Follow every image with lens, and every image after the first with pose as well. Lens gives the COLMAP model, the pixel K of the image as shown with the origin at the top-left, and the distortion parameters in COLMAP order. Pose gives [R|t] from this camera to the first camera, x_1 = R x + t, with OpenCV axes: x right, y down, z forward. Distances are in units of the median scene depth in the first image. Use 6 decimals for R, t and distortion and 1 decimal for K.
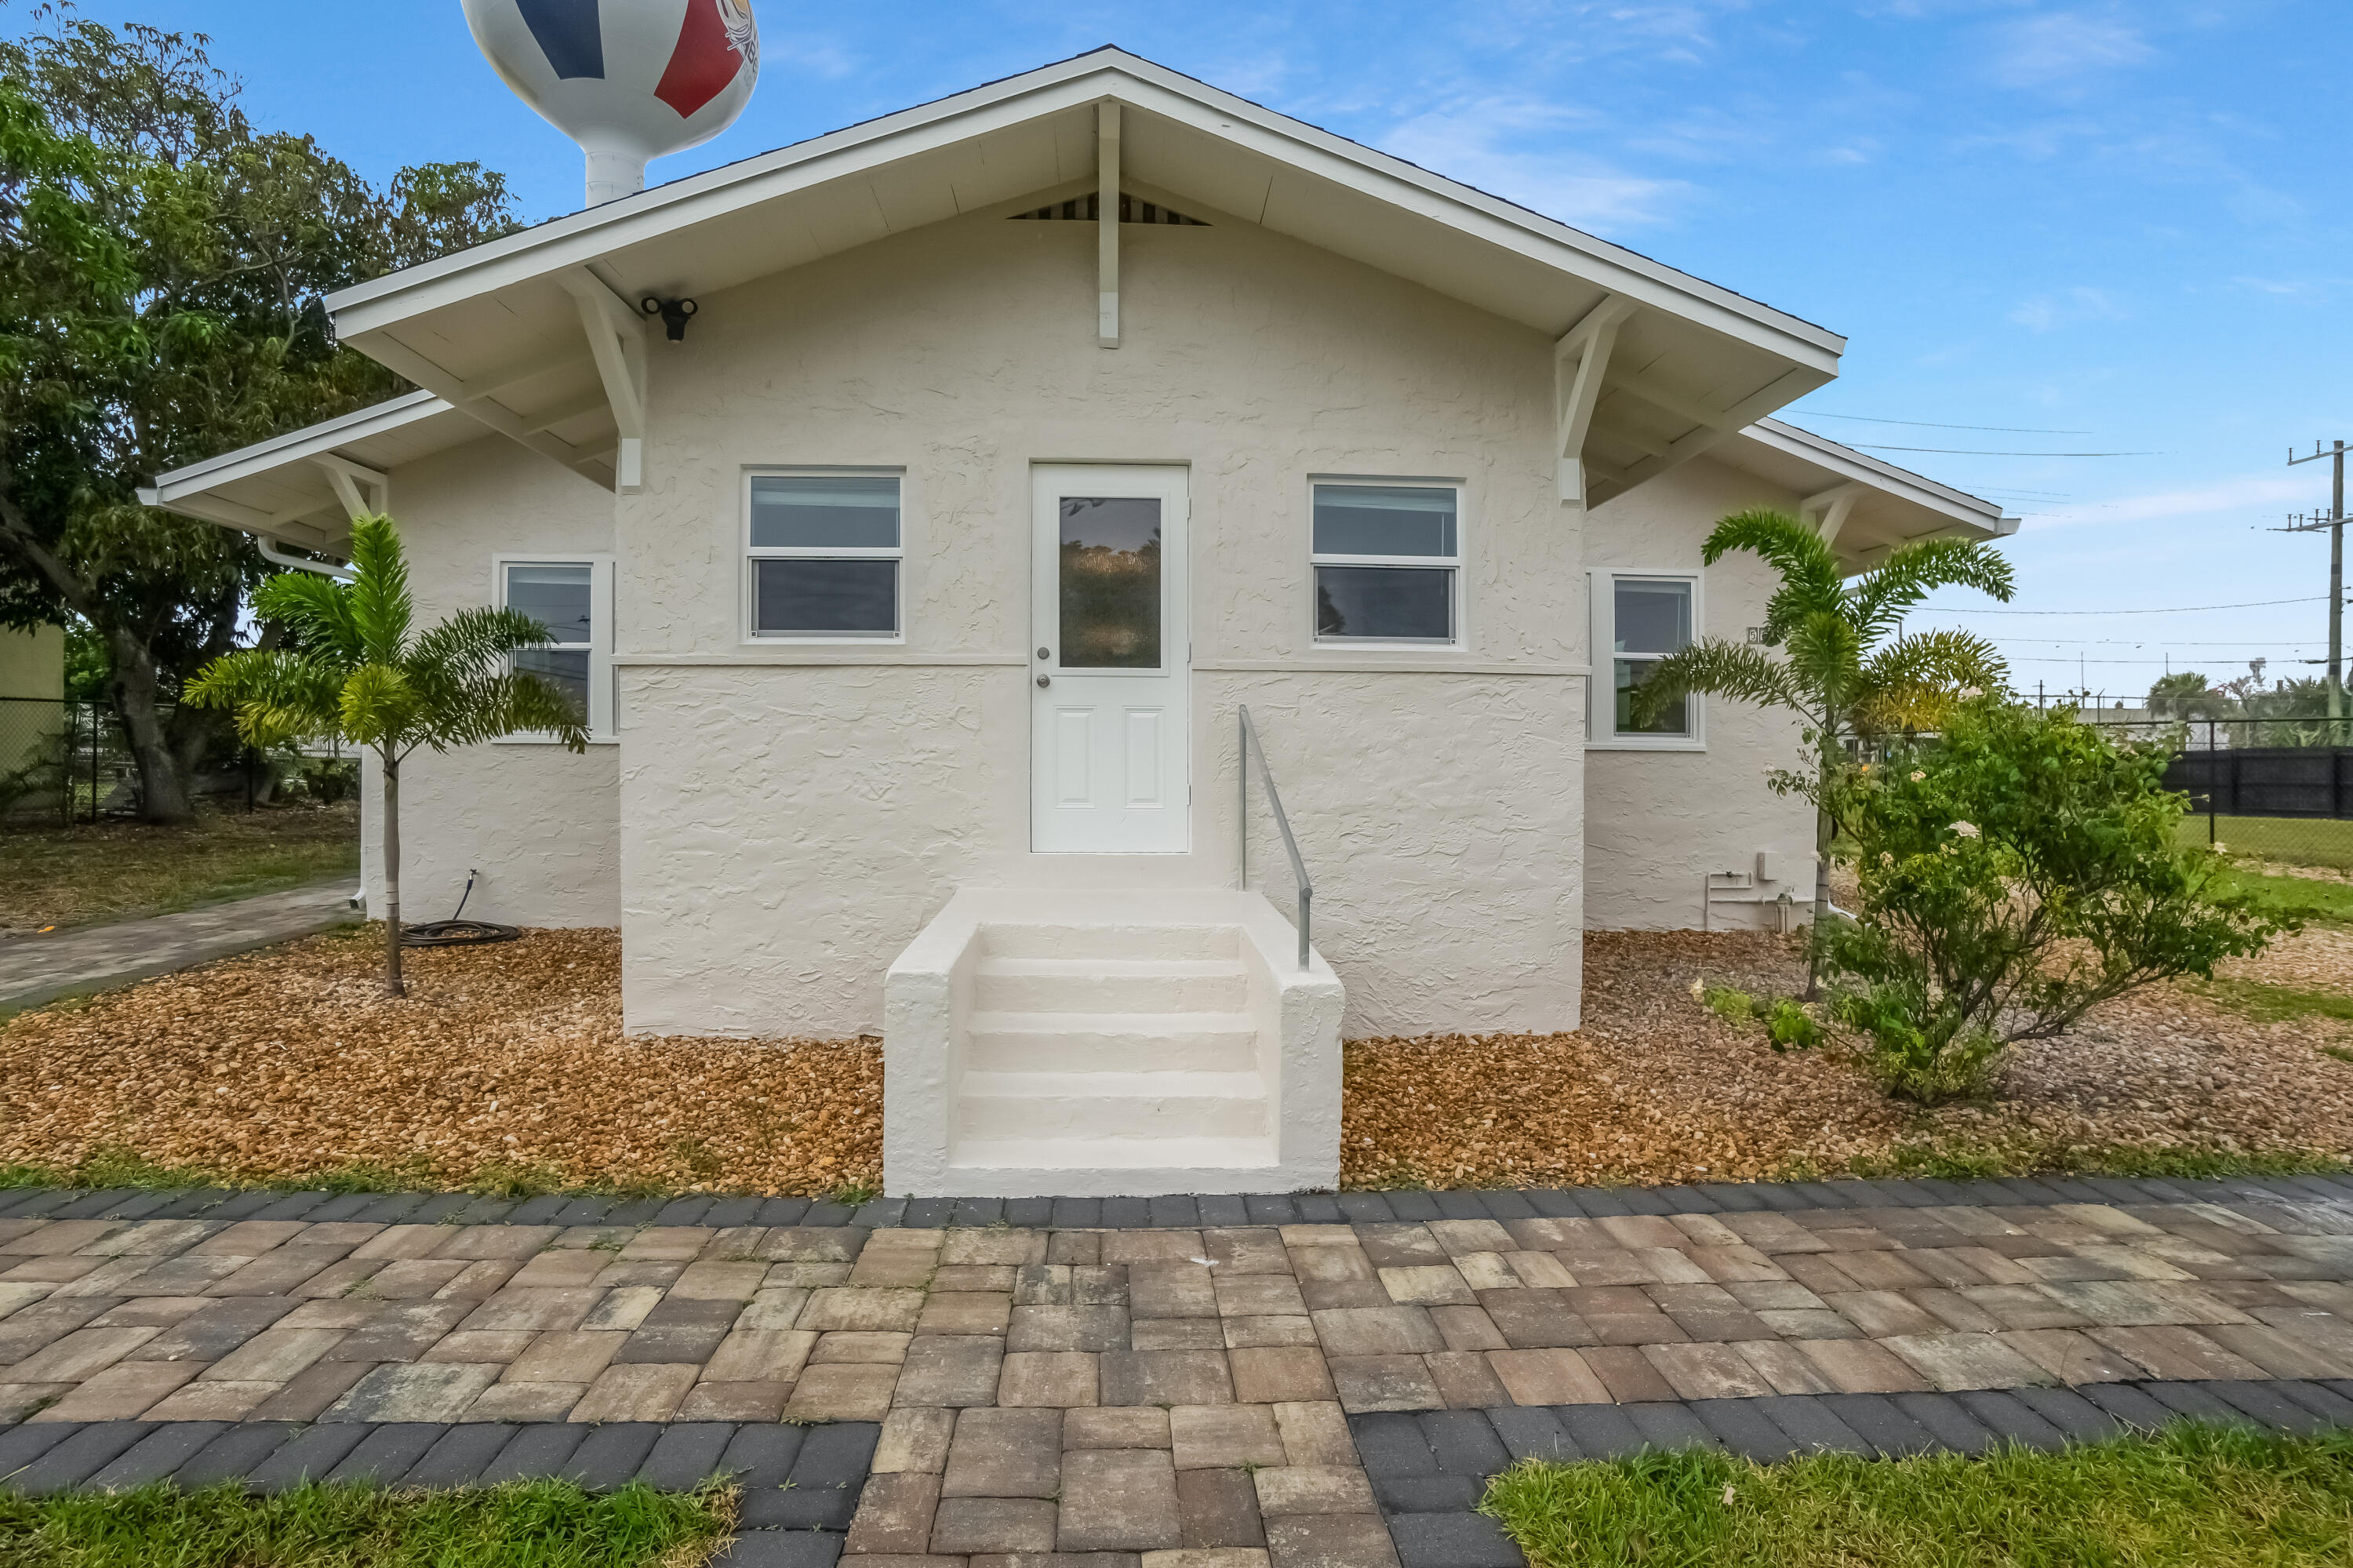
lens RADIAL K [[1170.3, 0, 1217.4], [0, 1170.3, 799.8], [0, 0, 1]] dist [-0.050455, 0.000225]
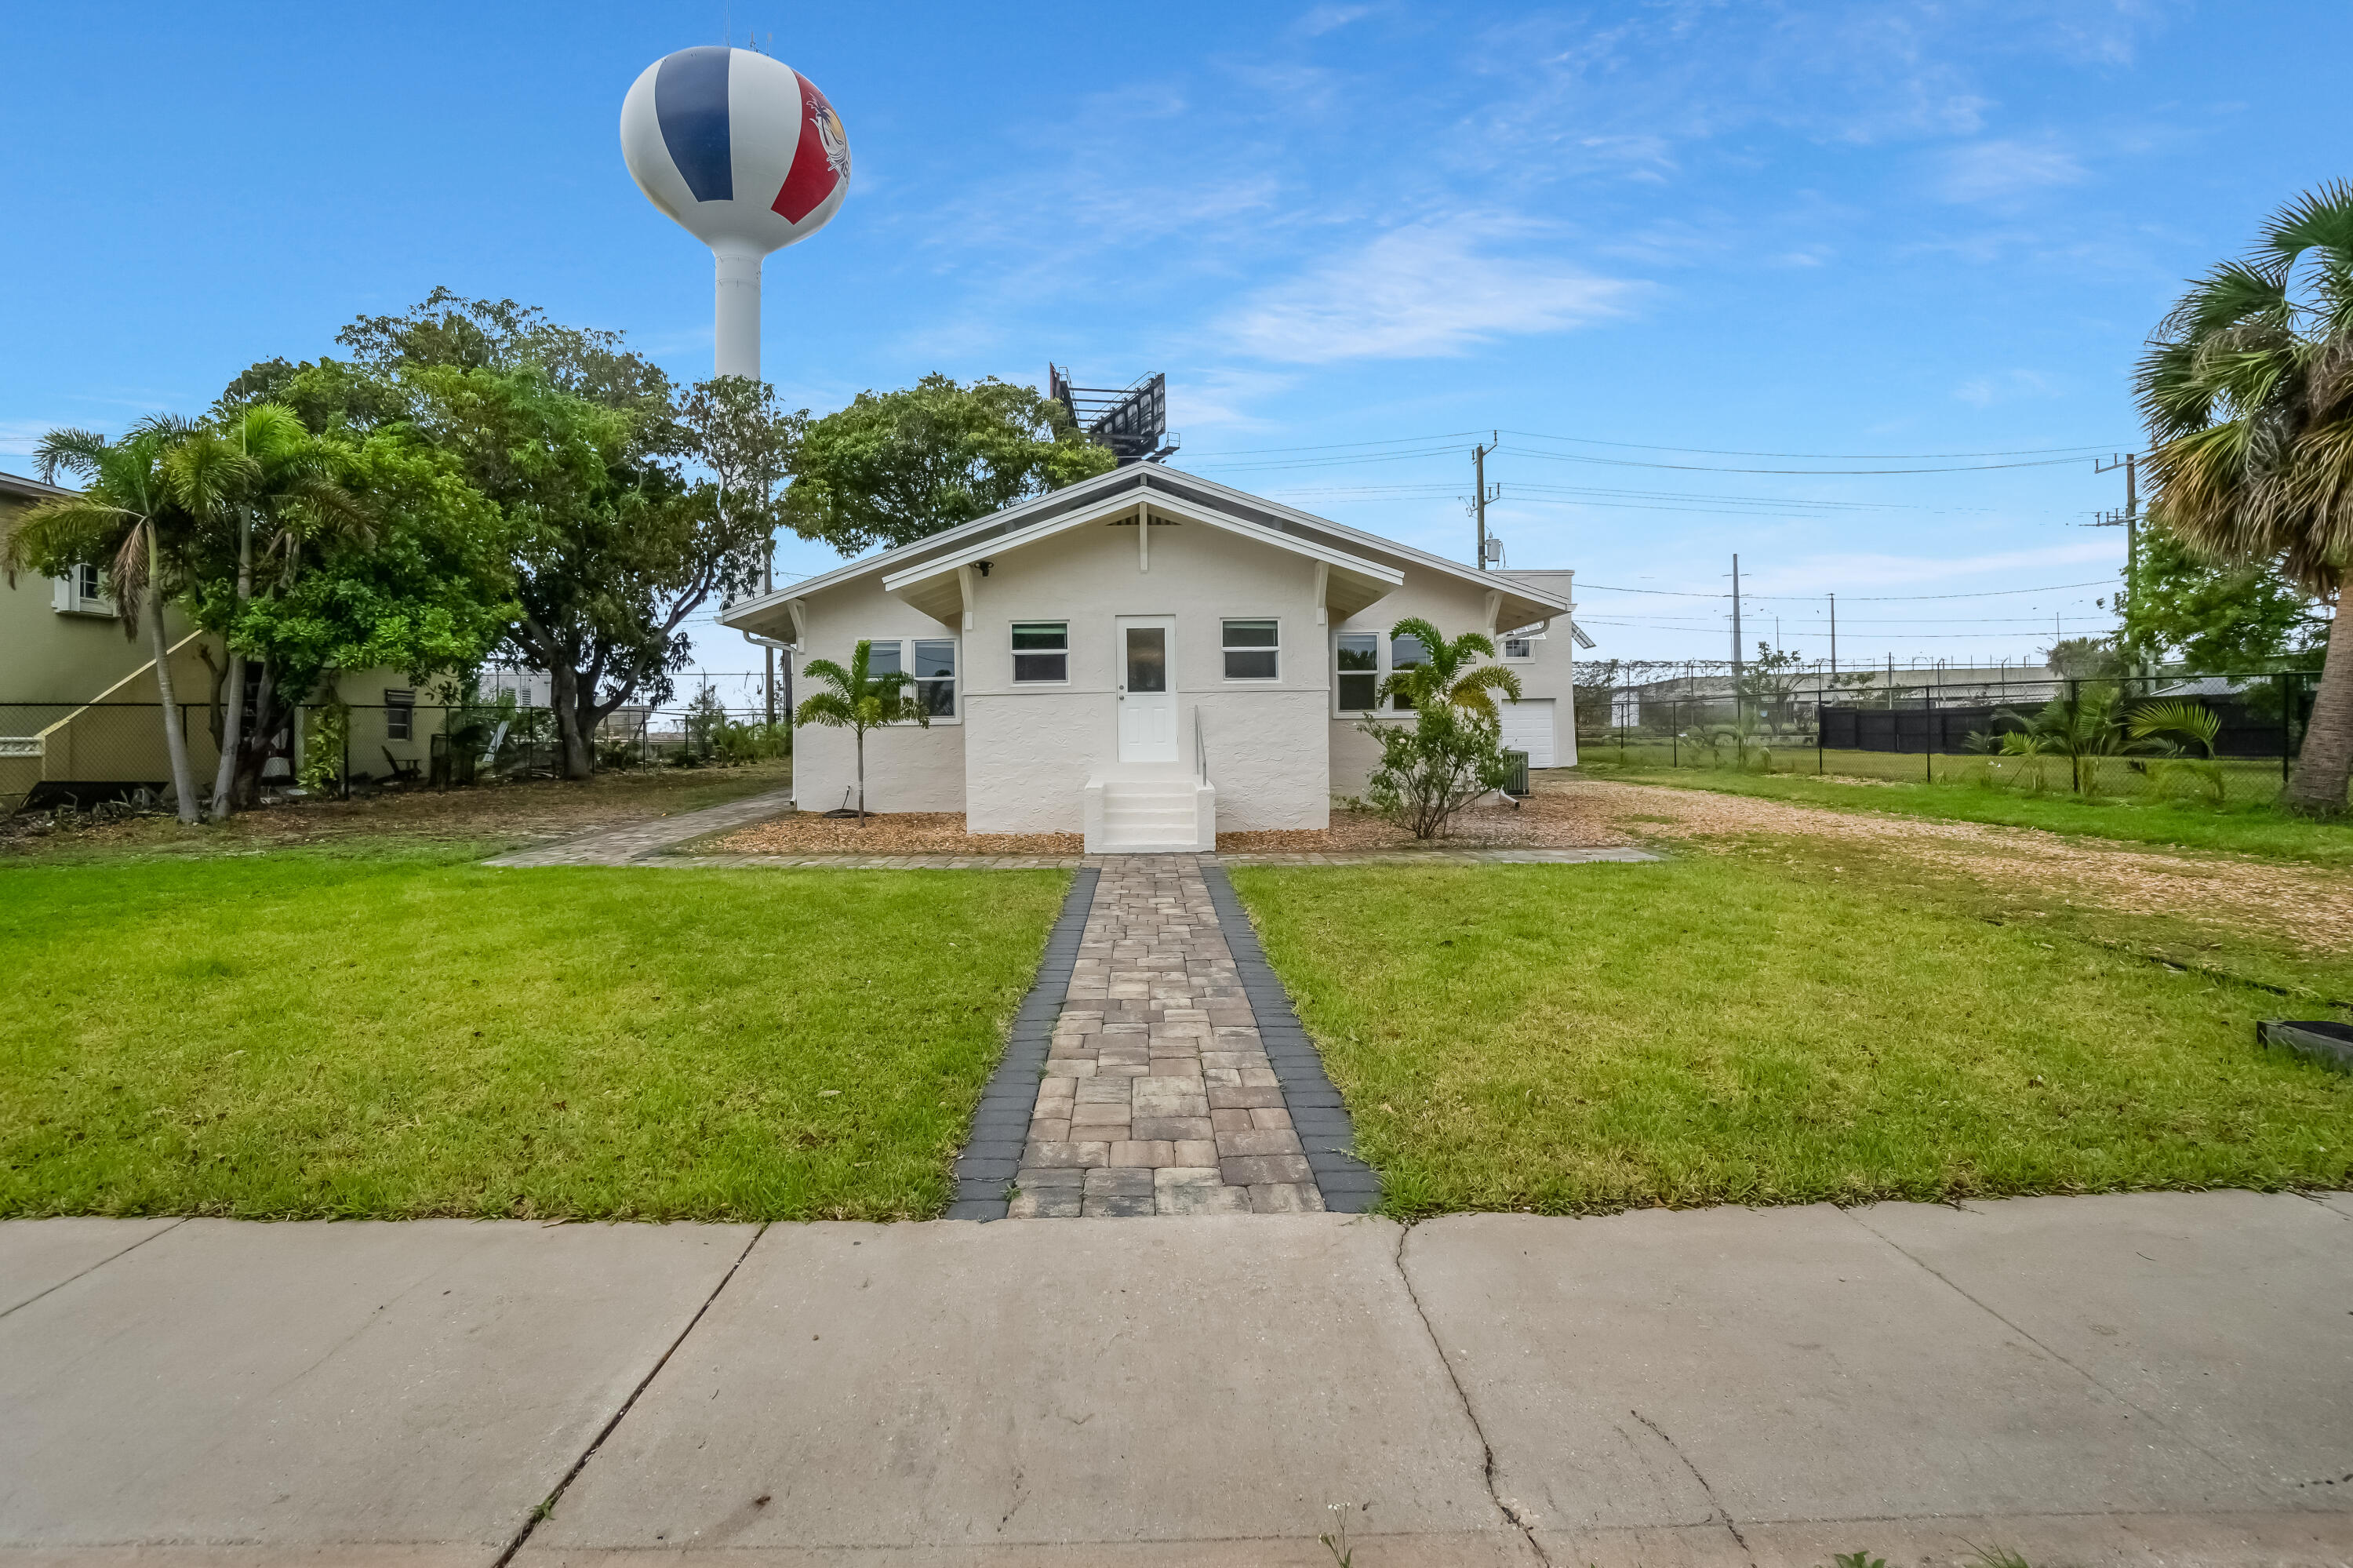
lens RADIAL K [[1088.3, 0, 1179.3], [0, 1088.3, 720.3], [0, 0, 1]] dist [-0.059639, 0.034571]
pose [[0.998035, -0.020364, -0.059257, 0.125037], [0.017500, 0.998672, -0.048453, 0.070025], [0.060165, 0.047321, 0.997066, -1.434921]]
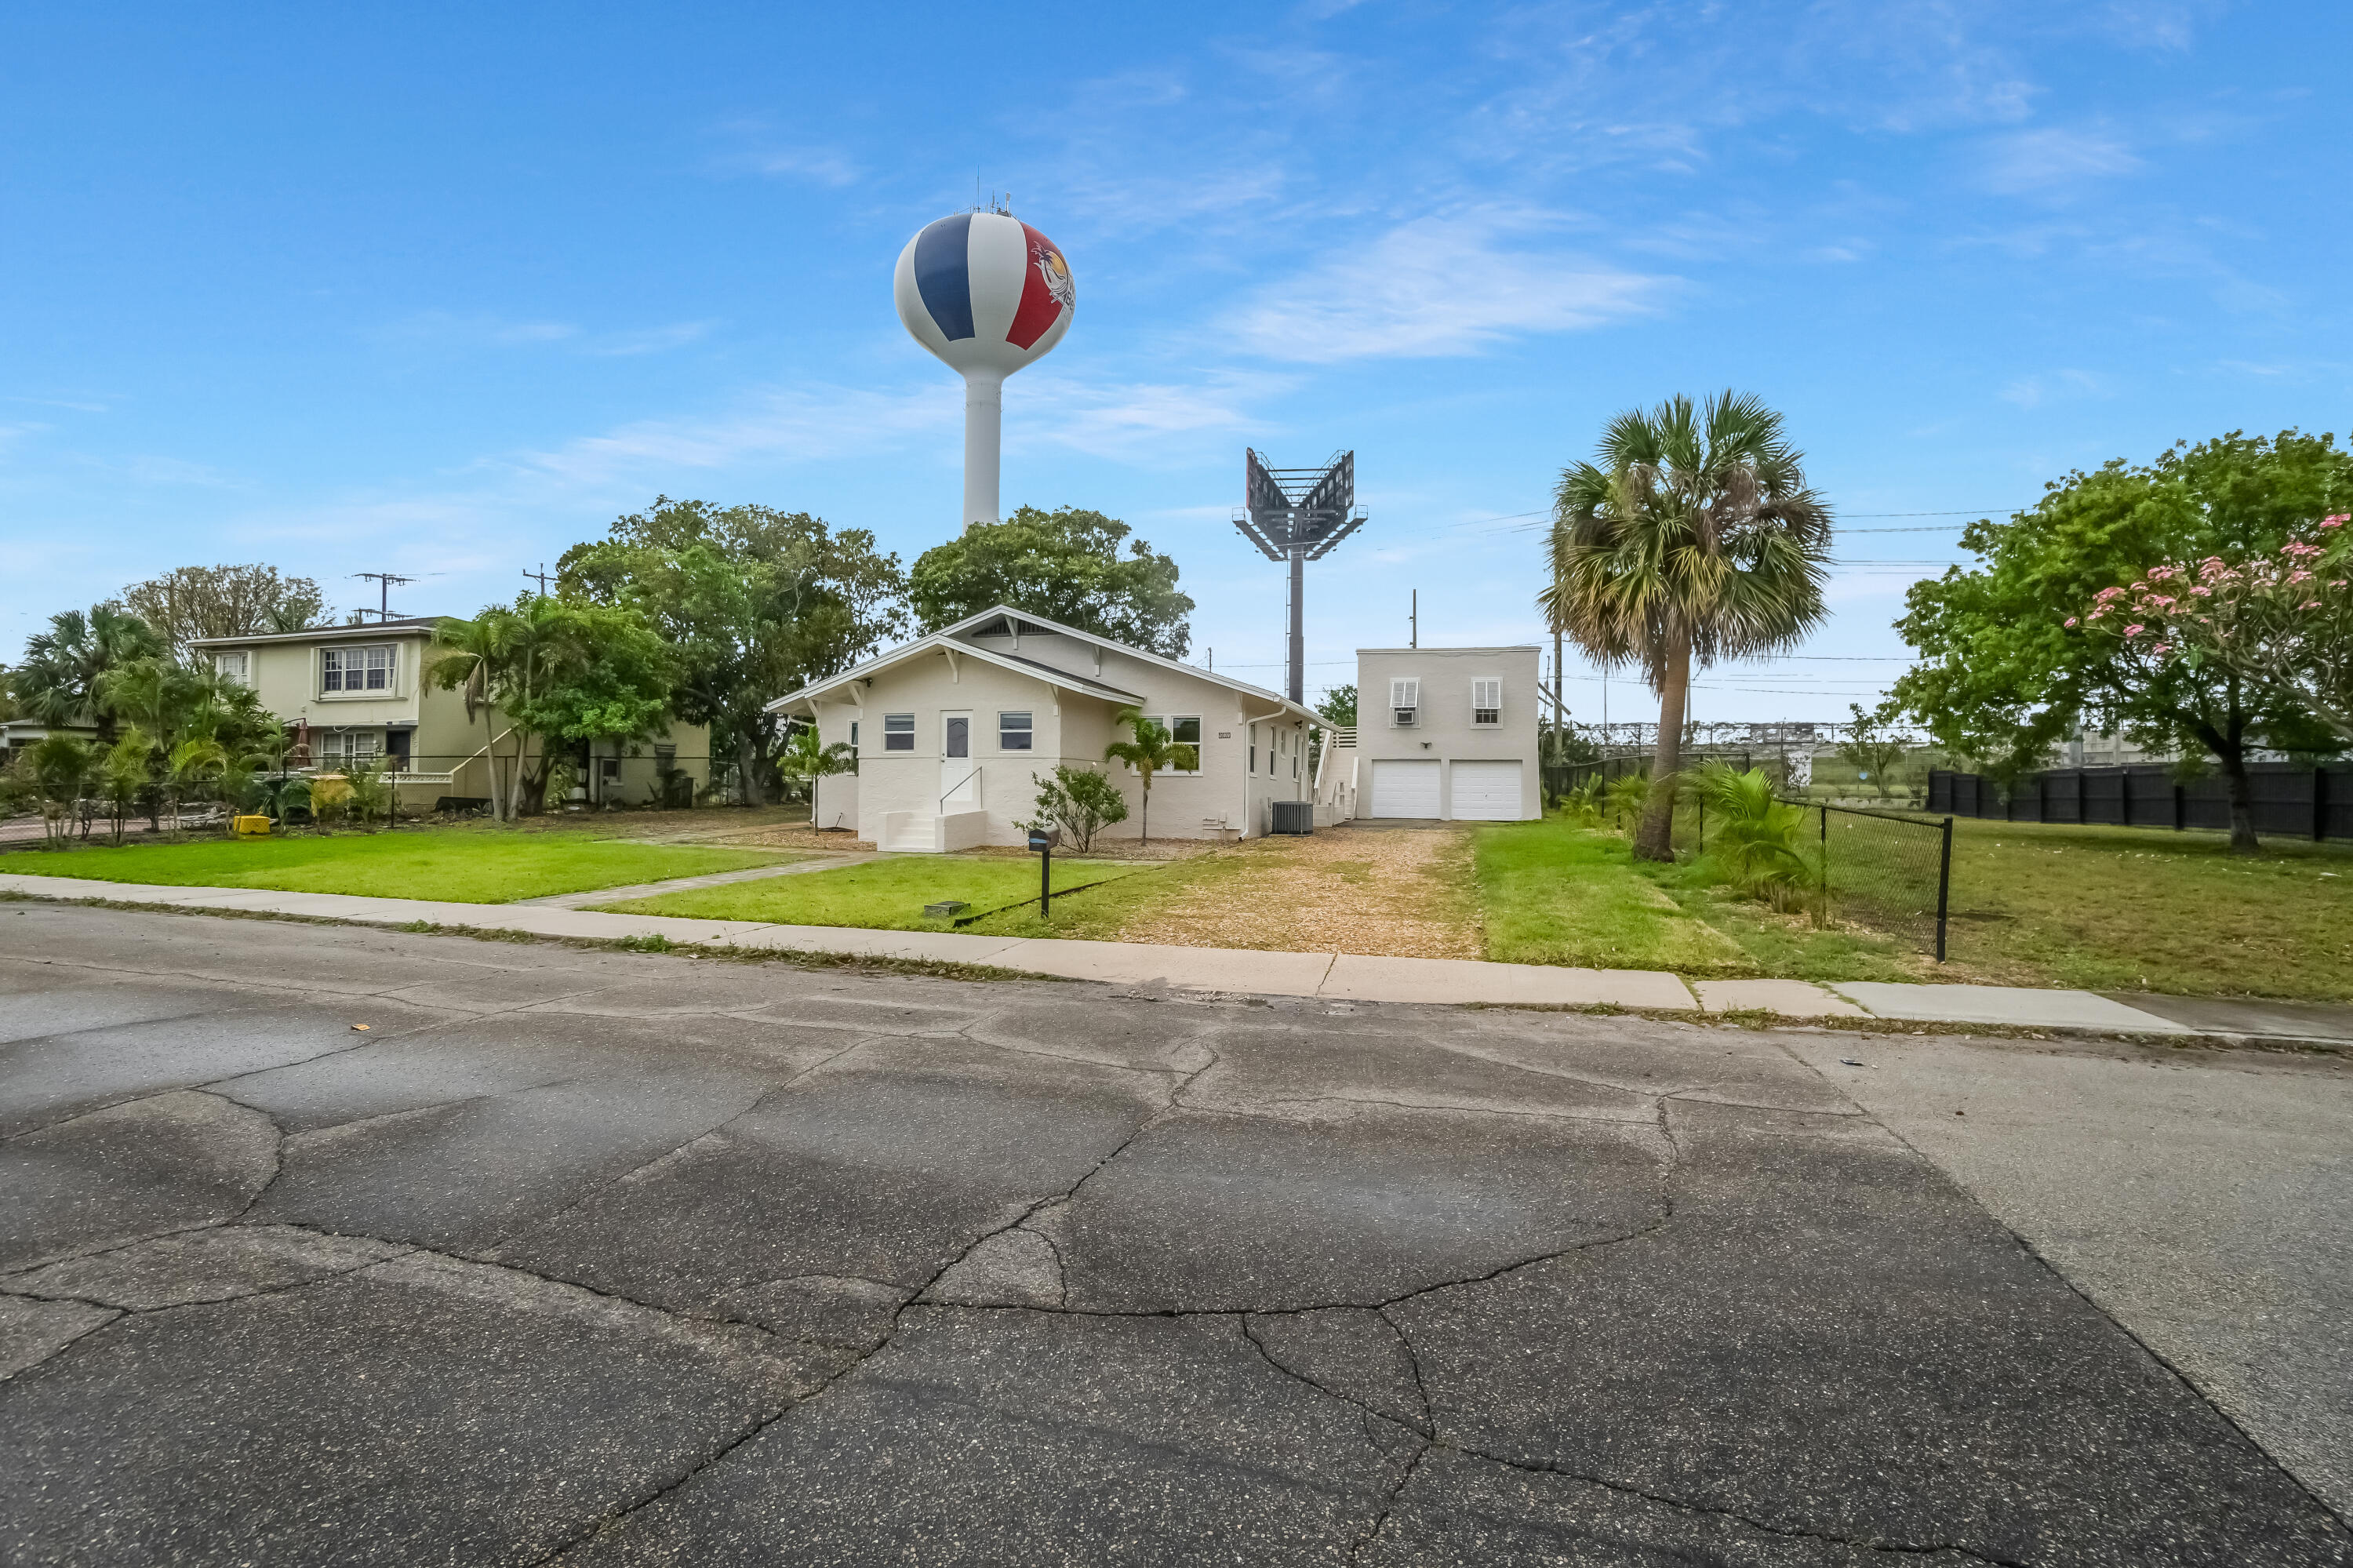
lens RADIAL K [[1058.3, 0, 1150.1], [0, 1058.3, 769.7], [0, 0, 1]] dist [-0.055347, 0.022502]
pose [[0.935892, -0.005055, -0.352251, 1.910092], [-0.012708, 0.998762, -0.048098, 0.107006], [0.352058, 0.049491, 0.934669, -2.338241]]
